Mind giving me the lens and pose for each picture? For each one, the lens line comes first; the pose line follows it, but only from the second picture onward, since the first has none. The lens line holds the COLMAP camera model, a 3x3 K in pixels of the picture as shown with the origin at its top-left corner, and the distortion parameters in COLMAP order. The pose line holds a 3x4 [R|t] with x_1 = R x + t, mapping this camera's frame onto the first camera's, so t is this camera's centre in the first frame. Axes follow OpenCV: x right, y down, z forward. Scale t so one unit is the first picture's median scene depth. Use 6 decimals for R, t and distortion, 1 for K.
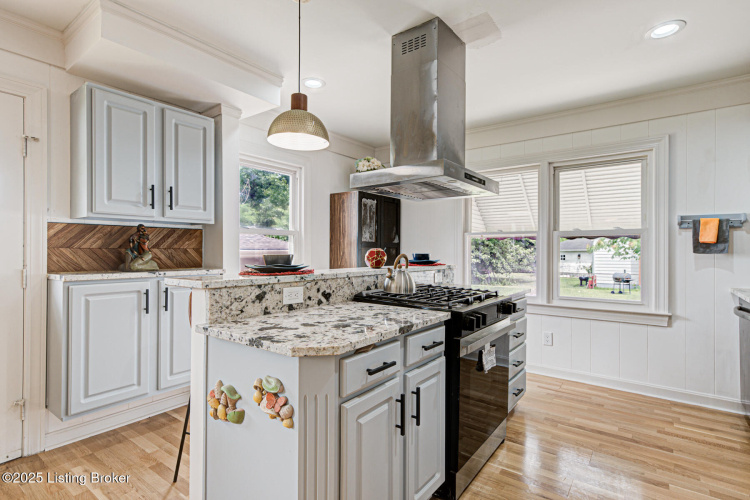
lens RADIAL K [[372.9, 0, 377.8], [0, 372.9, 251.5], [0, 0, 1]] dist [0.009014, -0.000113]
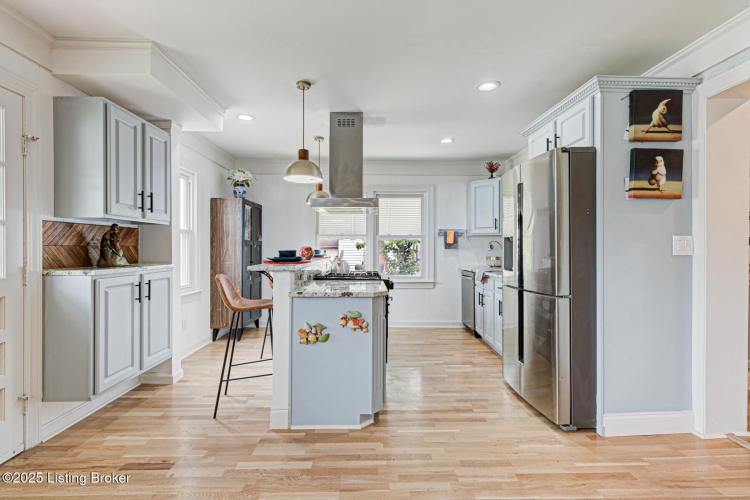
lens RADIAL K [[364.8, 0, 372.1], [0, 364.8, 251.5], [0, 0, 1]] dist [0.002734, 0.001223]
pose [[0.794577, -0.007257, 0.607120, -0.707786], [0.001928, 0.999954, 0.009430, -0.000752], [-0.607160, -0.006322, 0.794554, -0.314705]]
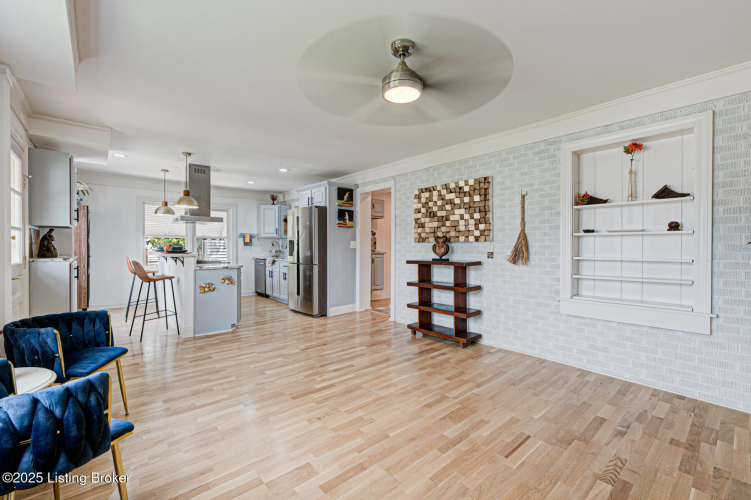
lens RADIAL K [[323.2, 0, 371.9], [0, 323.2, 248.9], [0, 0, 1]] dist [0.003199, 0.000012]
pose [[0.221719, -0.010998, 0.975049, -1.767012], [-0.002233, 0.999928, 0.011787, -0.004205], [-0.975108, -0.004791, 0.221679, -0.707317]]
